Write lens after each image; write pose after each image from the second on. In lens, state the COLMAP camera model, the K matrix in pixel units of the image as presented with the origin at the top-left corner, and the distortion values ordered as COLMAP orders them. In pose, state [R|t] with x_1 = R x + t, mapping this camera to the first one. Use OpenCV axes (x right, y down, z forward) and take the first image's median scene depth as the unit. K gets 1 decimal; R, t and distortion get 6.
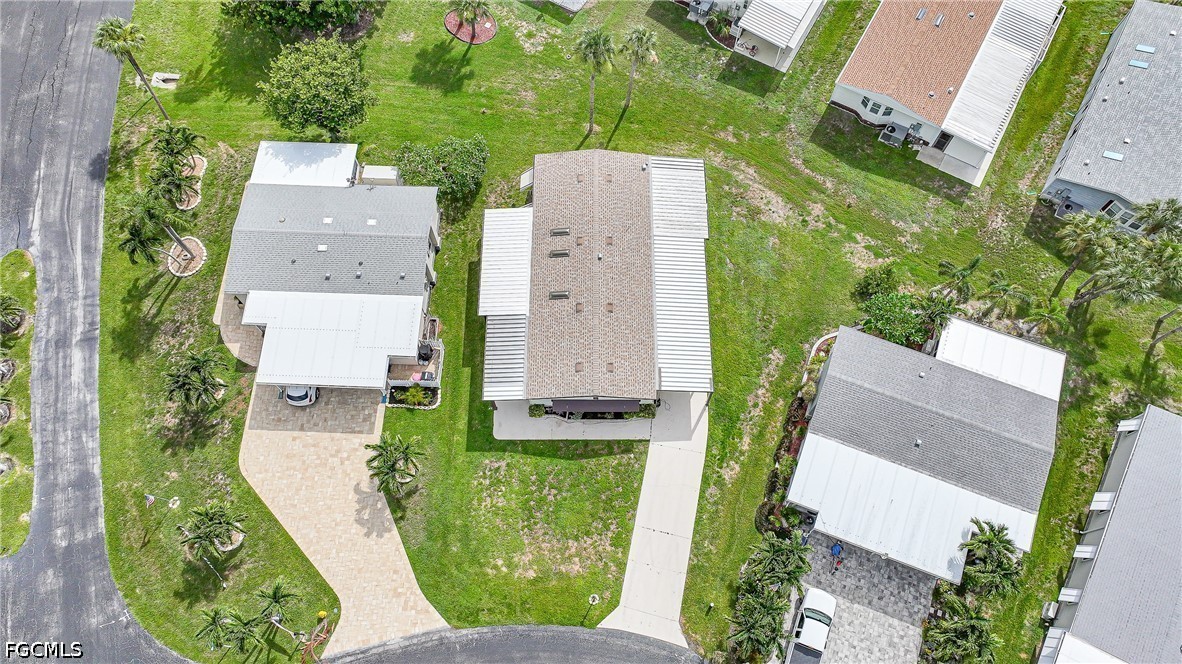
lens RADIAL K [[831.5, 0, 594.2], [0, 831.5, 330.2], [0, 0, 1]] dist [0.003036, 0.004481]
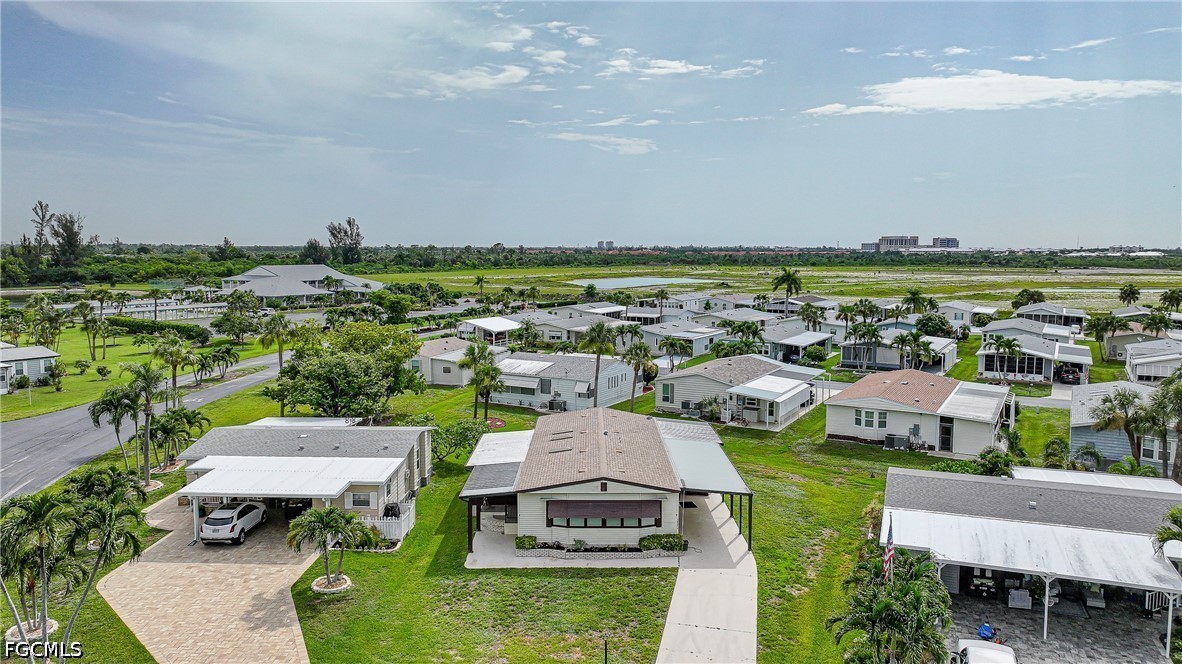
lens RADIAL K [[831.5, 0, 593.4], [0, 831.5, 332.5], [0, 0, 1]] dist [0.003036, 0.004481]
pose [[0.999984, 0.000064, 0.005679, -0.012020], [0.004929, 0.487002, -0.873387, 0.682667], [-0.002822, 0.873401, 0.486994, 0.475390]]
